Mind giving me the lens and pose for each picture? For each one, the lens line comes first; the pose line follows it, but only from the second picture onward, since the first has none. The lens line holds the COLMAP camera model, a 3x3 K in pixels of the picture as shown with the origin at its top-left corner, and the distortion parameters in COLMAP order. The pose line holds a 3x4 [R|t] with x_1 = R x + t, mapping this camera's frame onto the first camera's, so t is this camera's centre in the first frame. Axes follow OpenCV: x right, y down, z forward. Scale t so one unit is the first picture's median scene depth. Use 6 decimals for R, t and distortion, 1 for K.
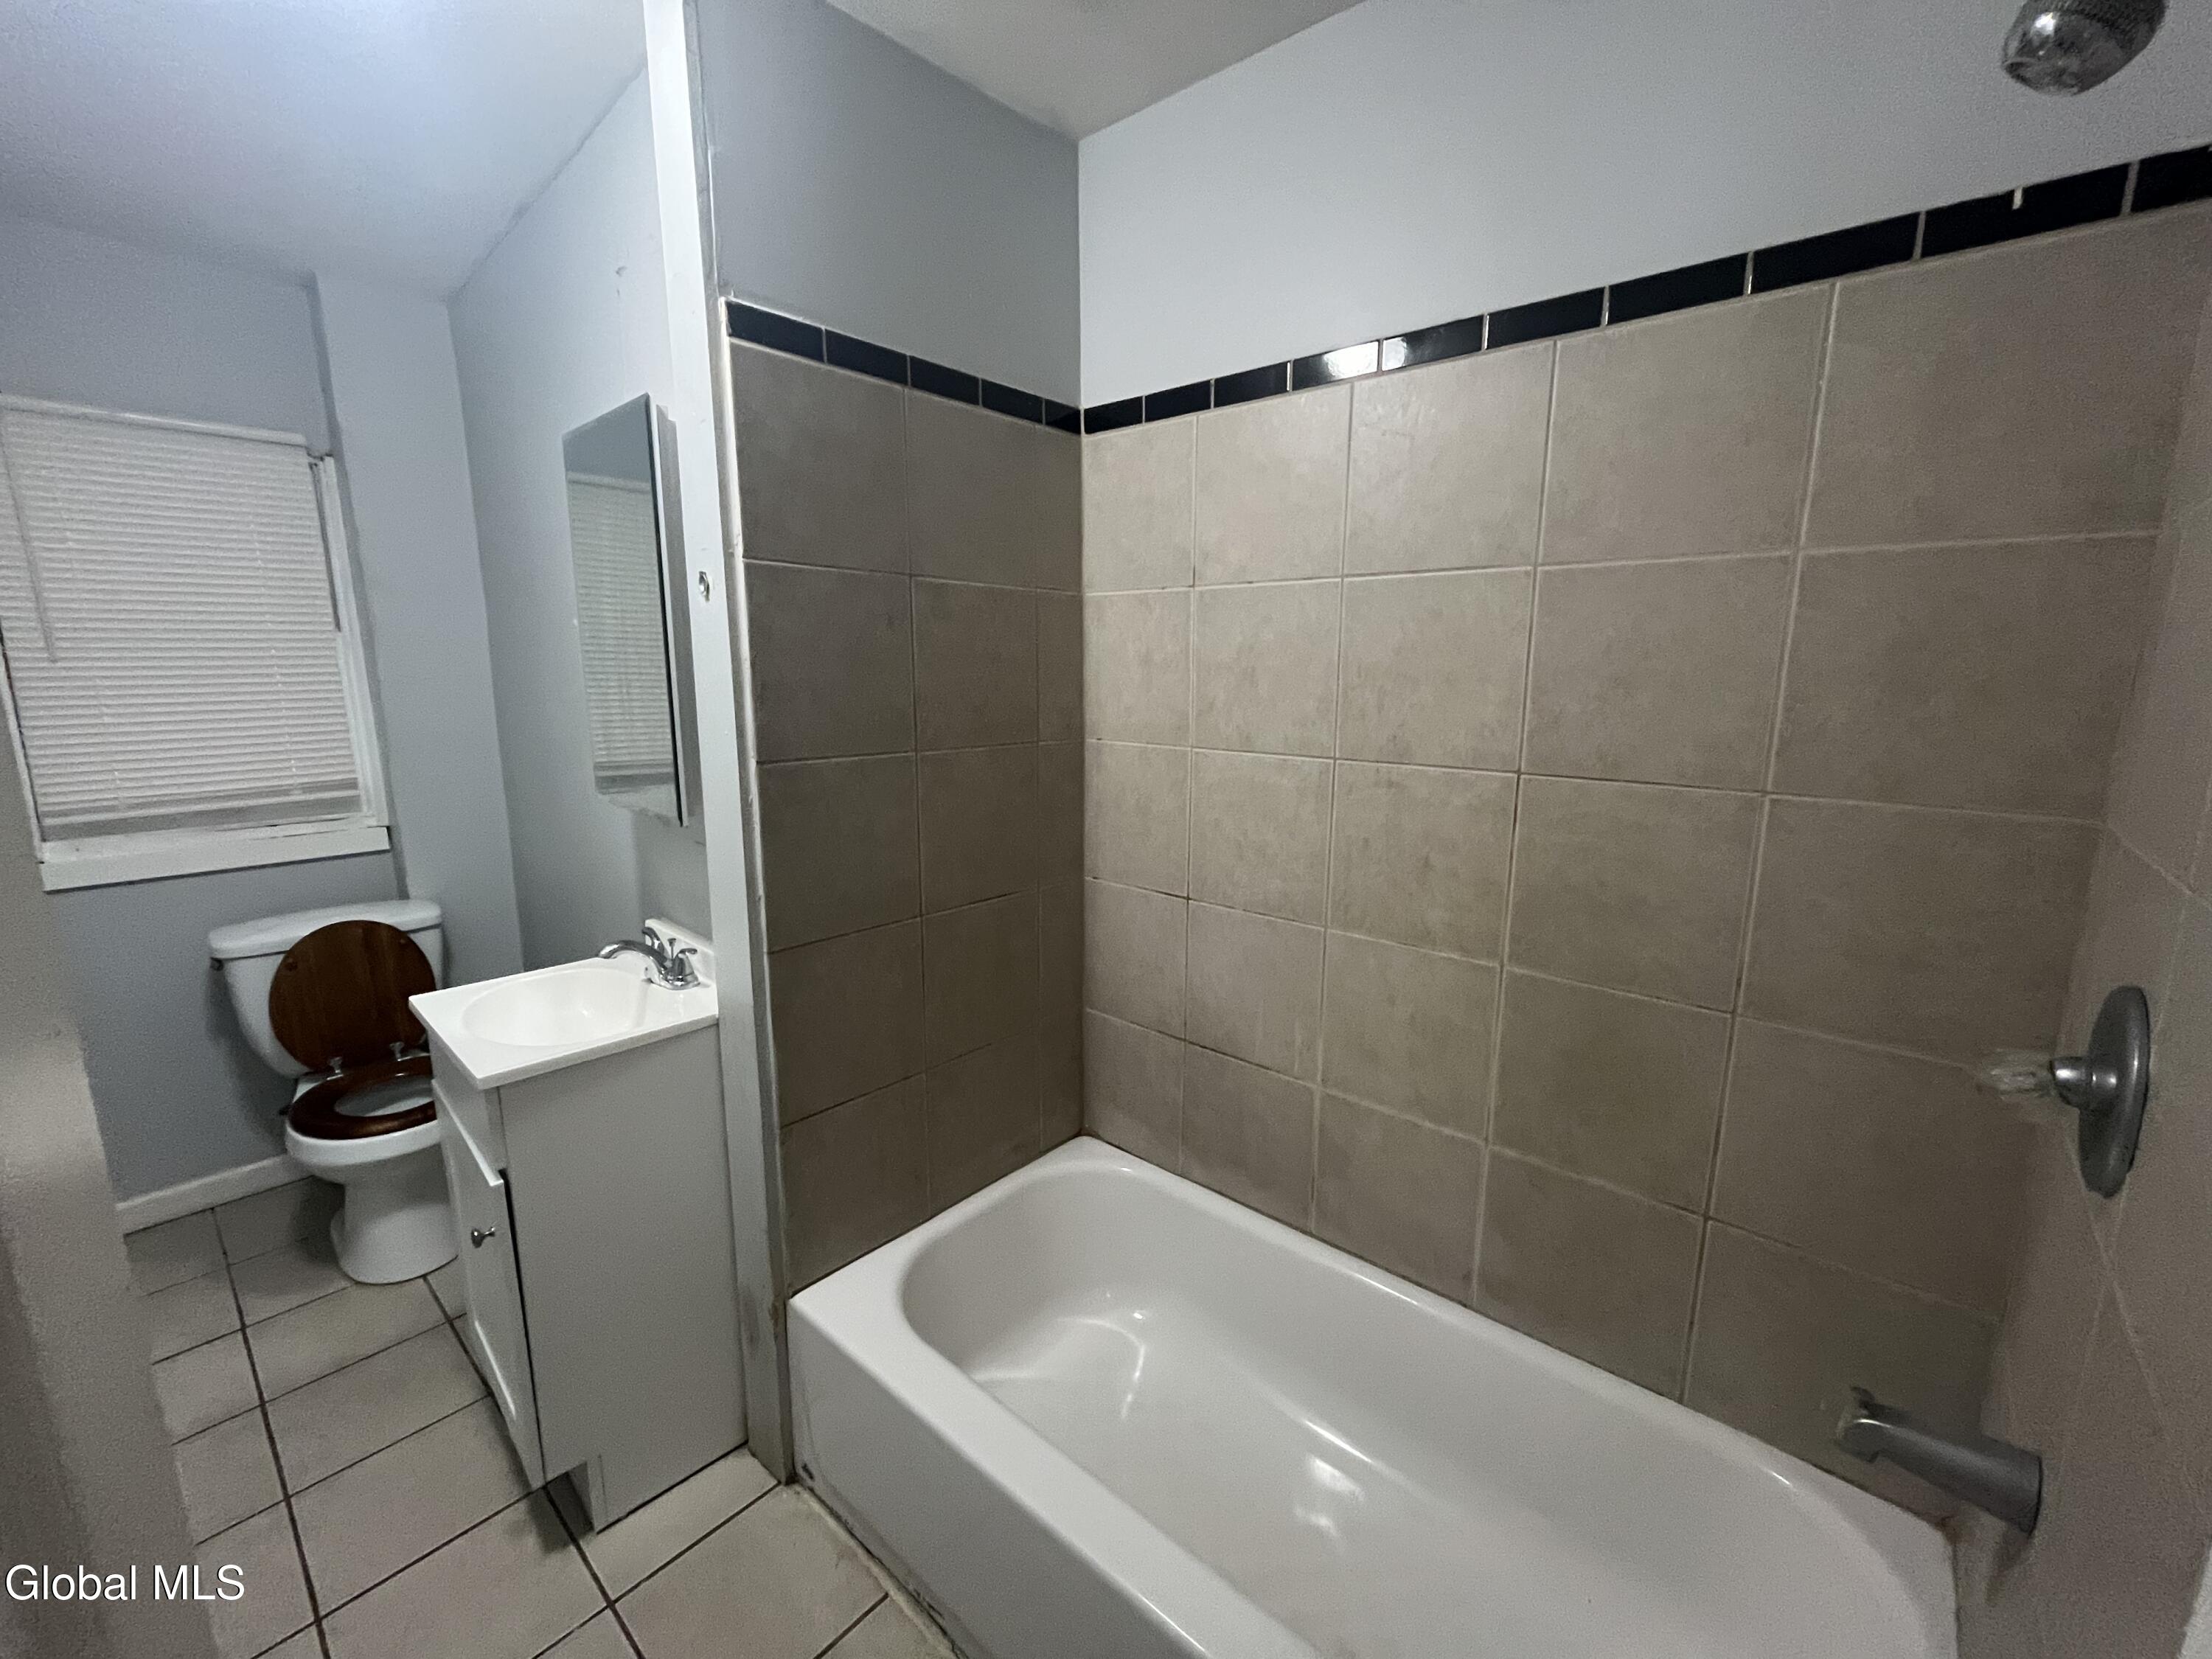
lens RADIAL K [[898.2, 0, 1109.0], [0, 898.2, 824.0], [0, 0, 1]] dist [-0.004339, 0.000117]
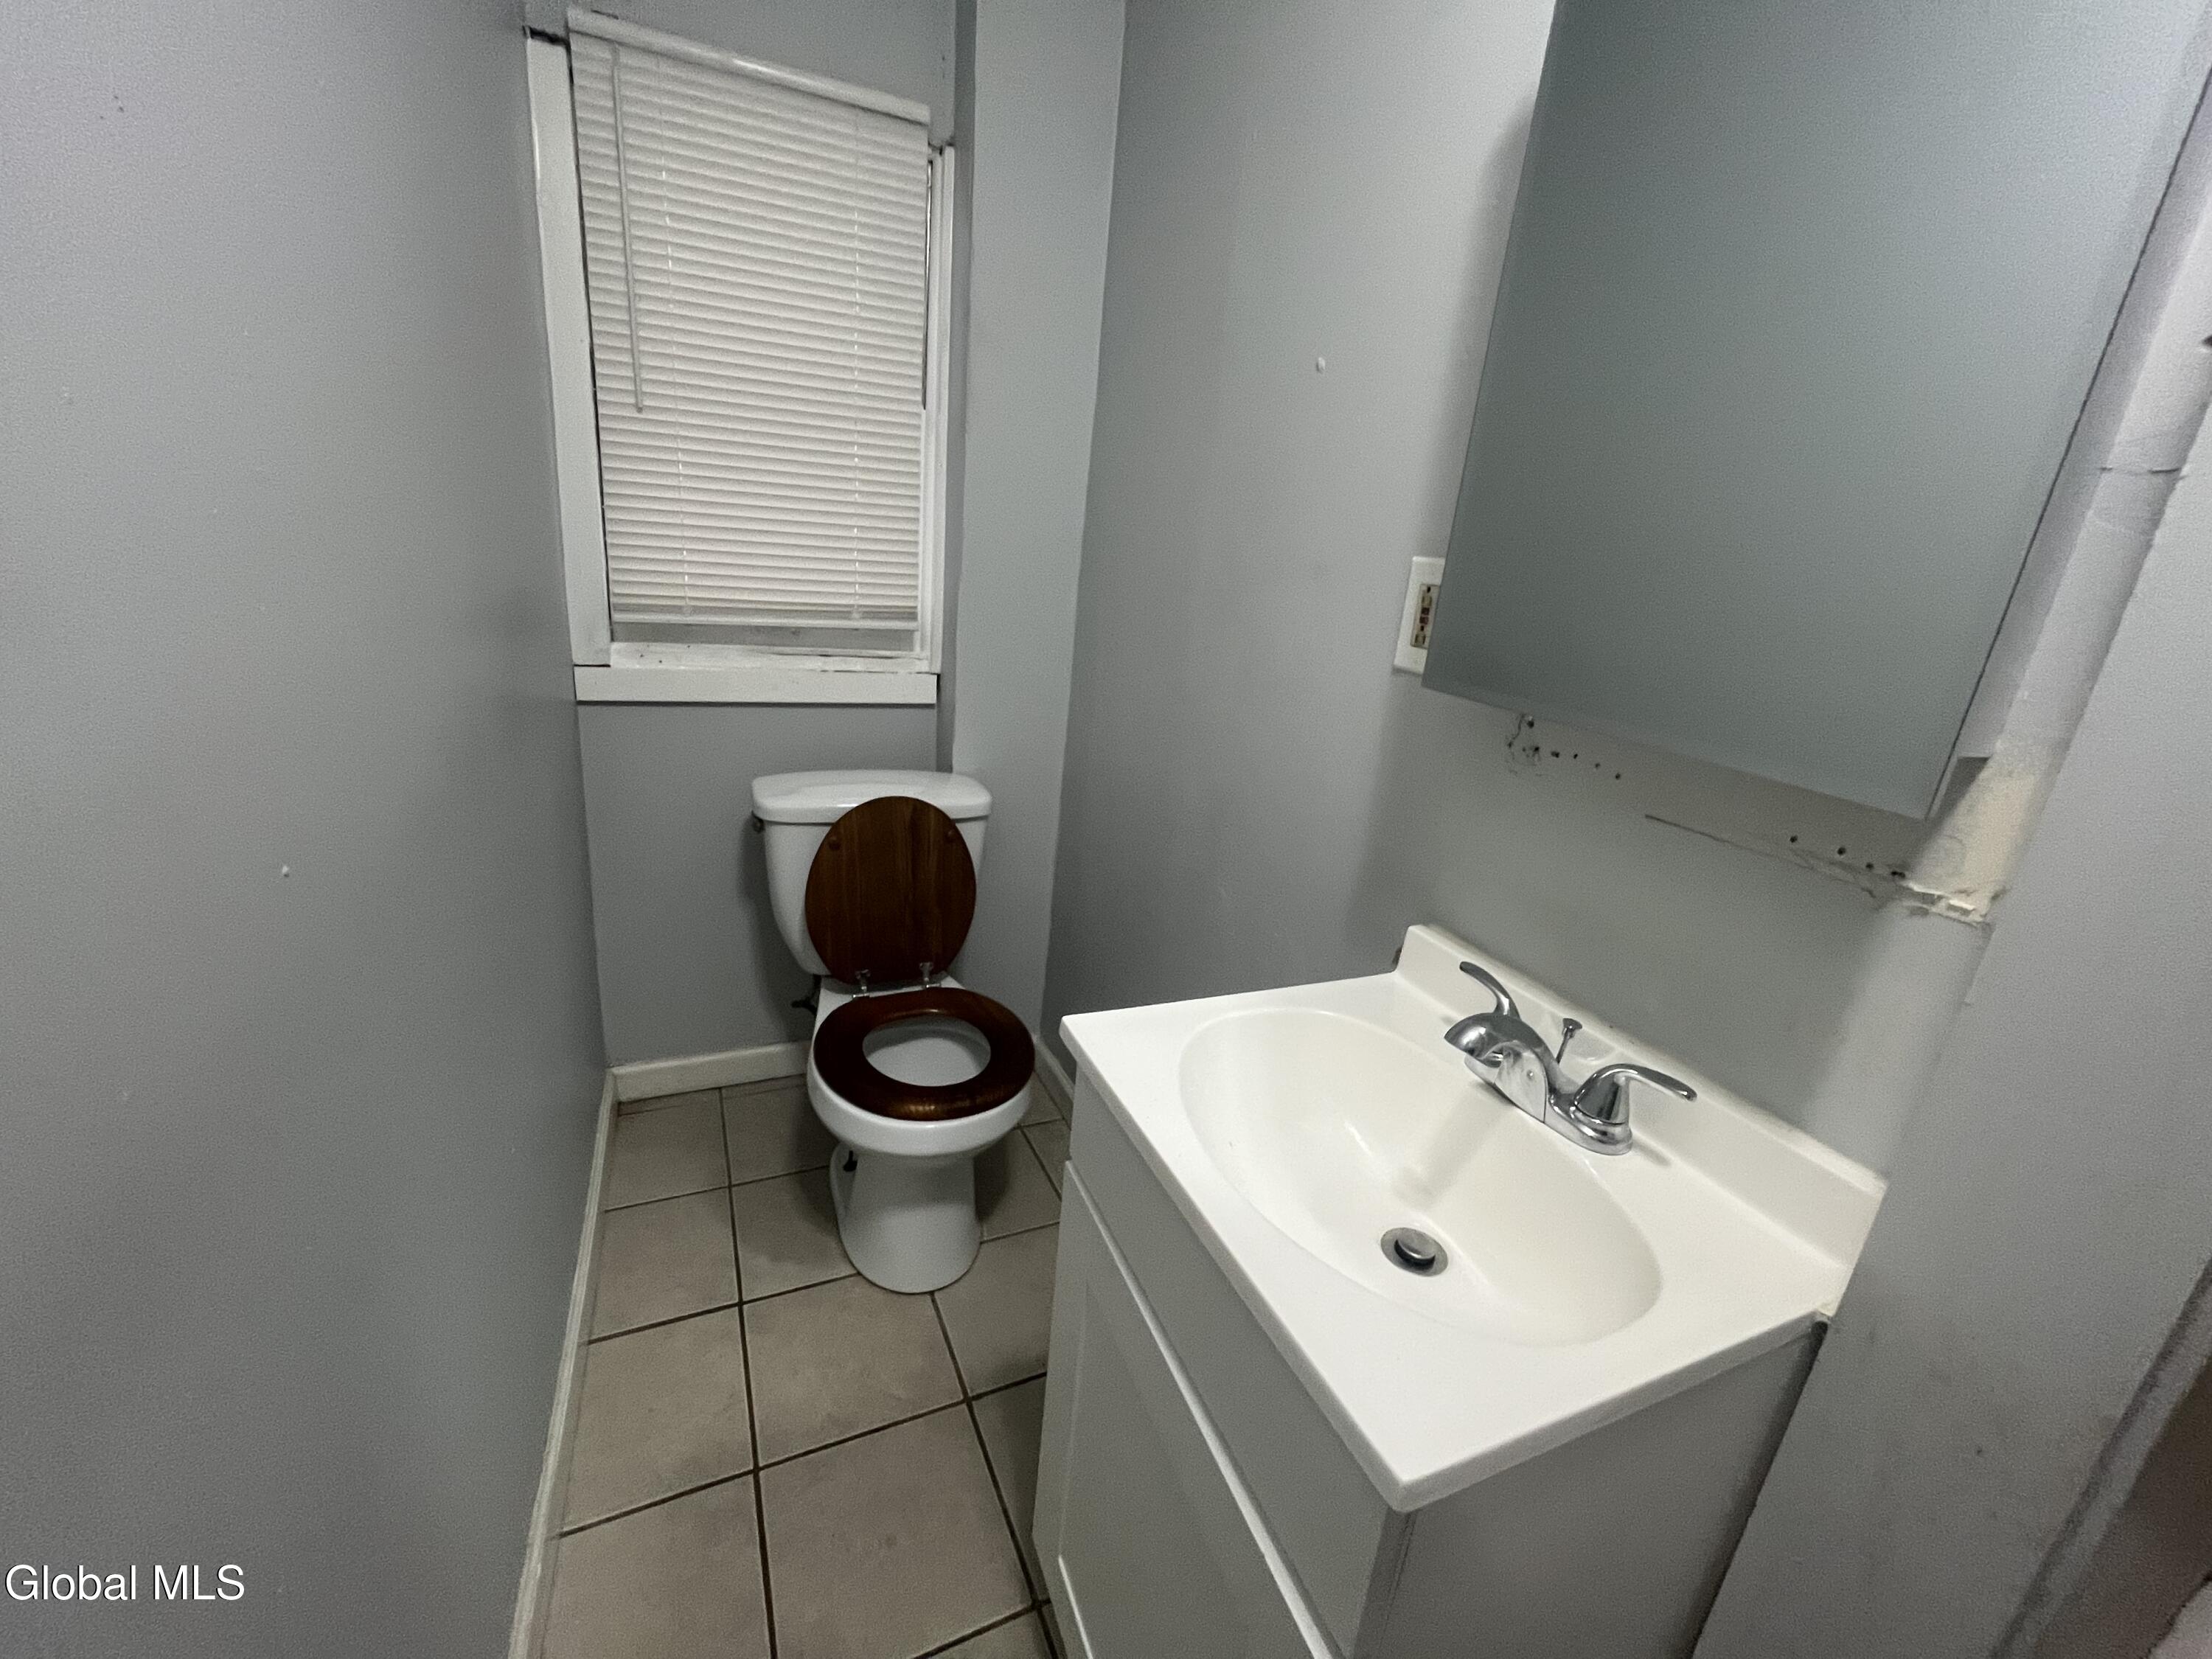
lens RADIAL K [[898.2, 0, 1110.8], [0, 898.2, 827.1], [0, 0, 1]] dist [-0.004339, 0.000117]
pose [[0.912048, 0.194639, -0.360949, -0.392372], [-0.156524, 0.978774, 0.132292, 0.006050], [0.379037, -0.064159, 0.923155, 0.355004]]
